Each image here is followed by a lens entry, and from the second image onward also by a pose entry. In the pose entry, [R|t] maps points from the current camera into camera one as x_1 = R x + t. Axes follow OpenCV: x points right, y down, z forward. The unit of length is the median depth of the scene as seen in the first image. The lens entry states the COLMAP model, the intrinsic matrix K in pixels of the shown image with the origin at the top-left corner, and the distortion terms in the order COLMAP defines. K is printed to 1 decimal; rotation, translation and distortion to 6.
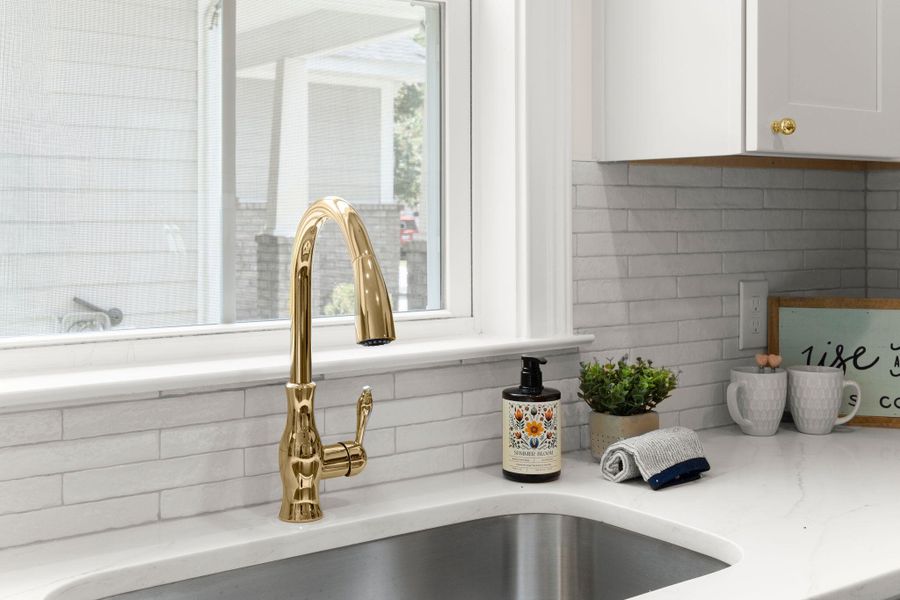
lens RADIAL K [[1091.9, 0, 445.3], [0, 1091.9, 298.4], [0, 0, 1]] dist [0.029836, 0.000000]
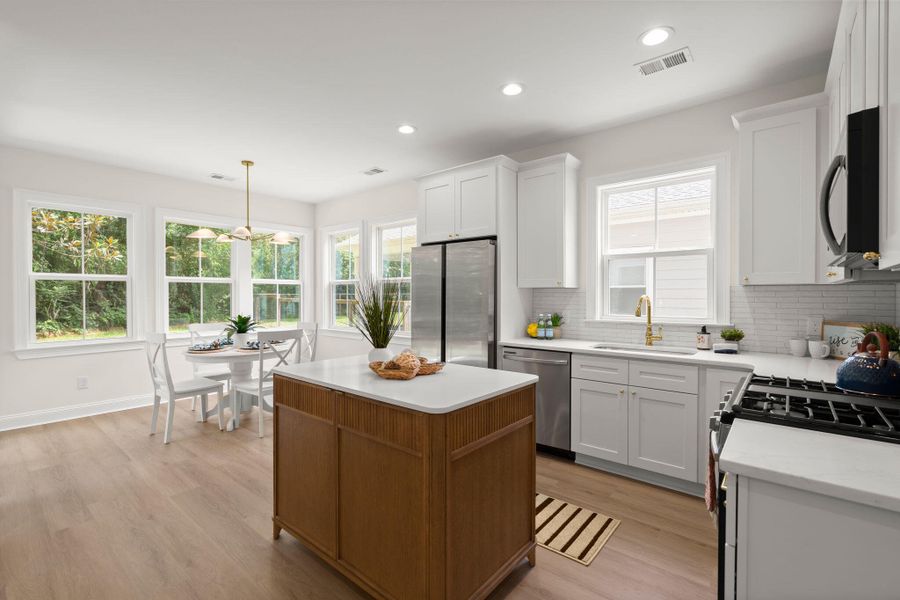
lens RADIAL K [[402.9, 0, 444.5], [0, 402.9, 298.9], [0, 0, 1]] dist [-0.010369, 0.000844]
pose [[0.229402, 0.007188, -0.973305, 1.612129], [-0.076084, 0.997045, -0.010569, 0.039609], [0.970354, 0.076478, 0.229271, -0.602369]]
